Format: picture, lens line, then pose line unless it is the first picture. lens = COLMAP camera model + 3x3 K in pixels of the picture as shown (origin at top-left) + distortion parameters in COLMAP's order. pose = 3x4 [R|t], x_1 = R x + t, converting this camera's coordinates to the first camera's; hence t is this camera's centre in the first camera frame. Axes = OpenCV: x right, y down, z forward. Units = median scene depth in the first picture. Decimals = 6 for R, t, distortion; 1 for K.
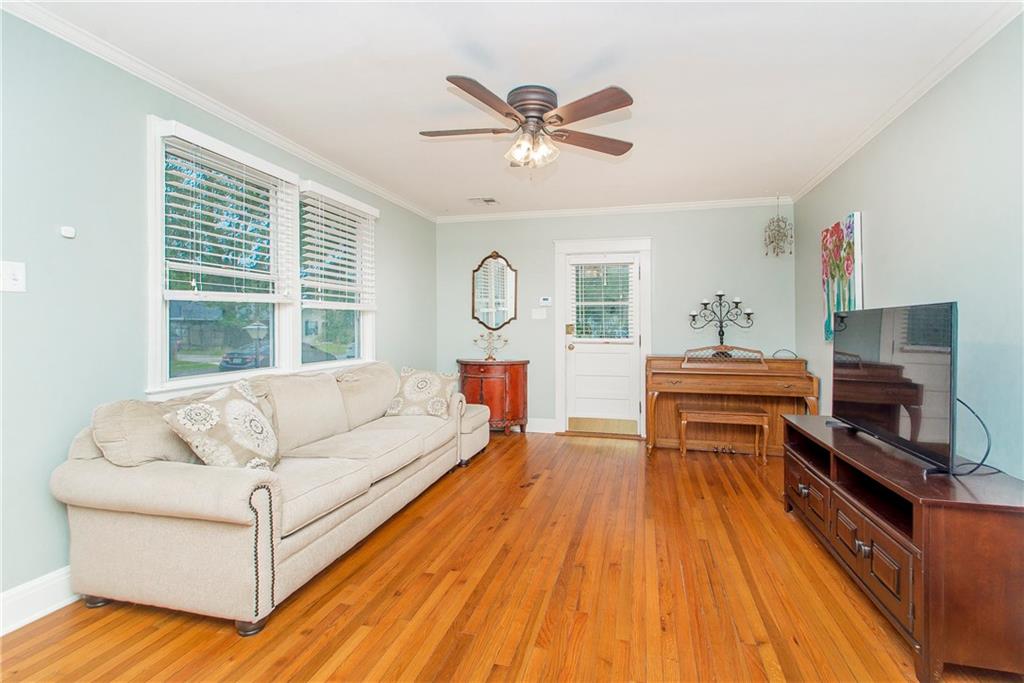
lens RADIAL K [[459.4, 0, 530.0], [0, 459.4, 324.7], [0, 0, 1]] dist [0.016653, 0.000058]
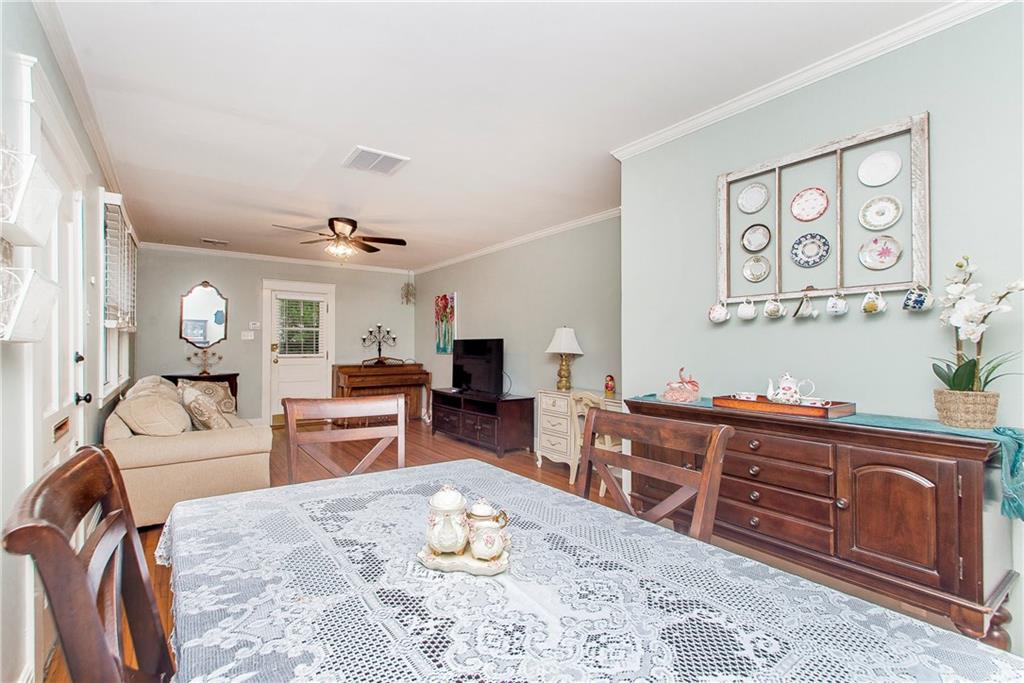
lens RADIAL K [[458.3, 0, 480.5], [0, 458.3, 344.6], [0, 0, 1]] dist [0.000890, 0.000250]
pose [[0.668181, 0.000440, 0.743999, -0.560727], [-0.005362, 0.999977, 0.004225, -0.008484], [-0.743979, -0.006812, 0.668168, -0.352840]]
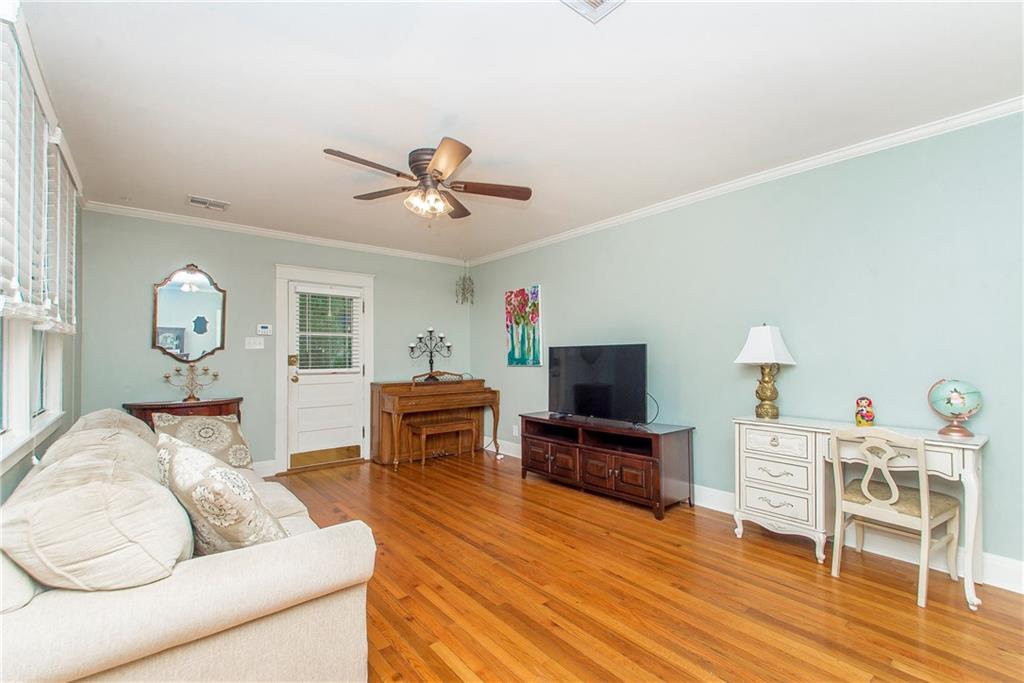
lens RADIAL K [[454.7, 0, 509.1], [0, 454.7, 353.0], [0, 0, 1]] dist [0.003001, -0.000714]
pose [[0.596033, 0.000569, 0.802960, -0.450630], [0.003021, 0.999991, -0.002951, -0.001150], [-0.802954, 0.004185, 0.596026, 0.102972]]
